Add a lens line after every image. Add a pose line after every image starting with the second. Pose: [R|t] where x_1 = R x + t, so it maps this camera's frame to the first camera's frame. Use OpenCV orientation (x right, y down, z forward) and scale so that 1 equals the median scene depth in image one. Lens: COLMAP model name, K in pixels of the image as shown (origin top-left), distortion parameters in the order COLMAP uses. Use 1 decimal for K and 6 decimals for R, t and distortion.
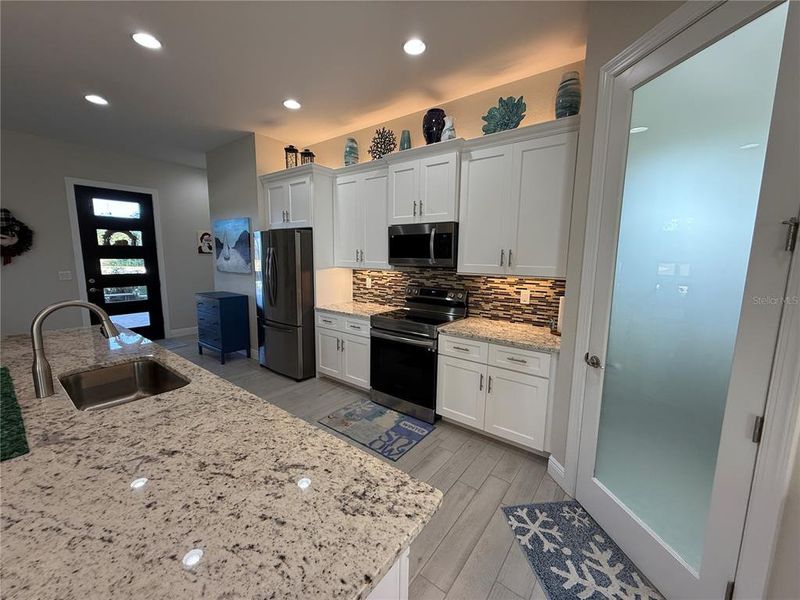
lens RADIAL K [[317.7, 0, 400.0], [0, 317.7, 300.0], [0, 0, 1]] dist [0.000913, -0.000181]
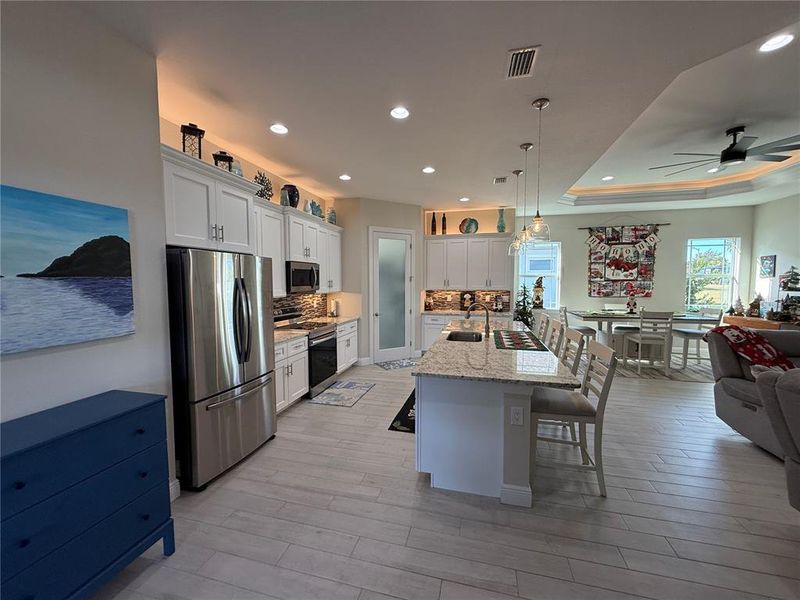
lens RADIAL K [[317.7, 0, 400.0], [0, 317.7, 300.0], [0, 0, 1]] dist [0.000913, -0.000181]
pose [[-0.385868, -0.070246, 0.919876, -1.527134], [0.124349, 0.984038, 0.127307, -0.208849], [-0.914135, 0.163509, -0.370974, 1.217594]]
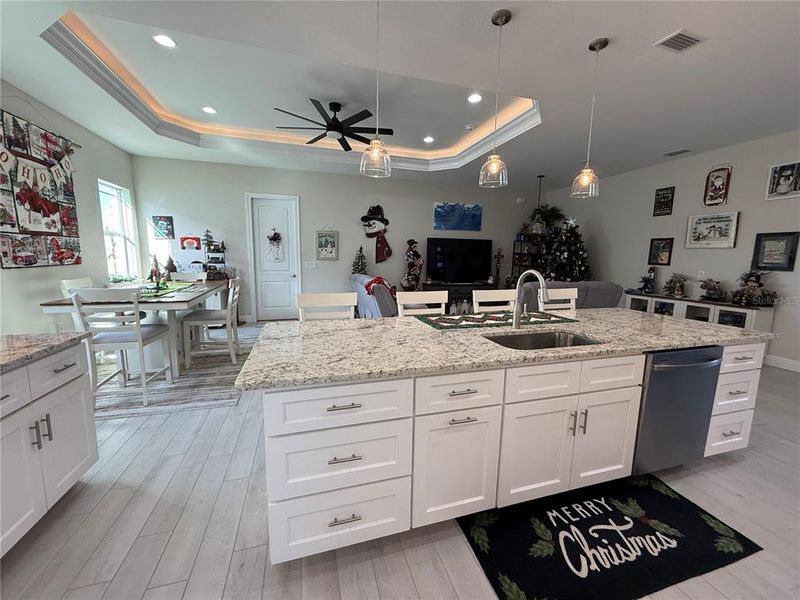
lens RADIAL K [[317.7, 0, 400.0], [0, 317.7, 300.0], [0, 0, 1]] dist [0.000913, -0.000181]
pose [[-0.585411, 0.087790, -0.805969, 0.224590], [-0.137409, 0.968994, 0.205354, -0.037765], [0.799007, 0.230964, -0.555197, 0.634551]]
